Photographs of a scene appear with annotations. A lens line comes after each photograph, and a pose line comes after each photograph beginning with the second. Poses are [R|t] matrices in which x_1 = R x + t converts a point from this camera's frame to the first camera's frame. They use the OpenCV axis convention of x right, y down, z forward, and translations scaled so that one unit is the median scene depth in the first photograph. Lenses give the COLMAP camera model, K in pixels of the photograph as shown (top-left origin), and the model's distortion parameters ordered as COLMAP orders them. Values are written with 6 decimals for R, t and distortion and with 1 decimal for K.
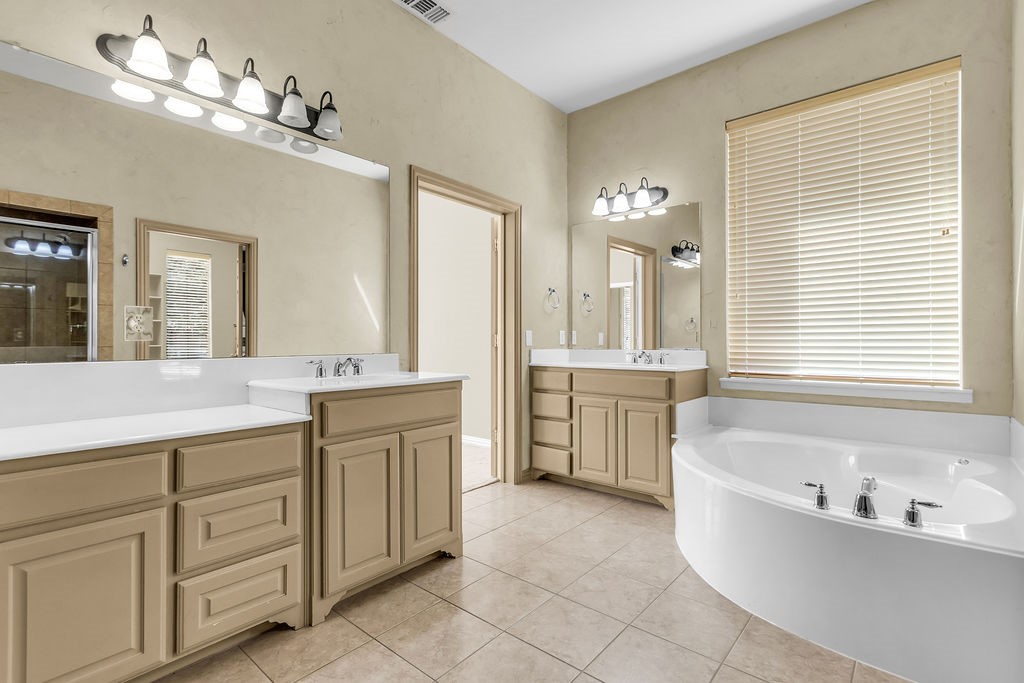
lens RADIAL K [[480.5, 0, 513.4], [0, 480.5, 339.6], [0, 0, 1]] dist [-0.000566, 0.000384]
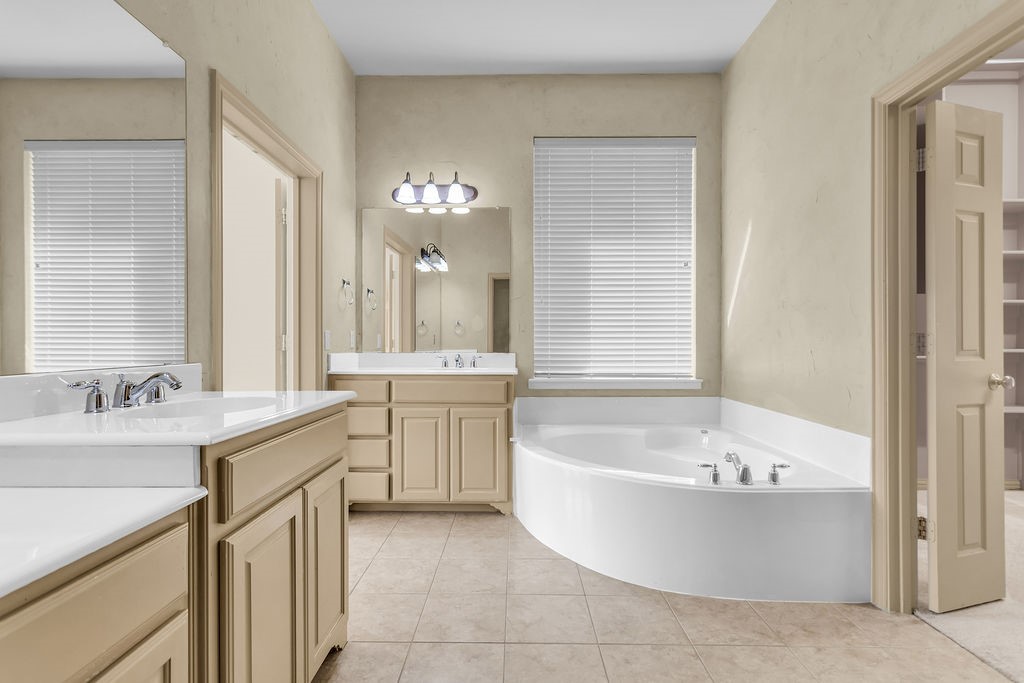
lens RADIAL K [[480.5, 0, 511.3], [0, 480.5, 345.9], [0, 0, 1]] dist [-0.000566, 0.000384]
pose [[0.769545, -0.000739, 0.638592, -0.293383], [-0.004760, 0.999965, 0.006893, 0.000033], [-0.638575, -0.008345, 0.769515, 0.228271]]
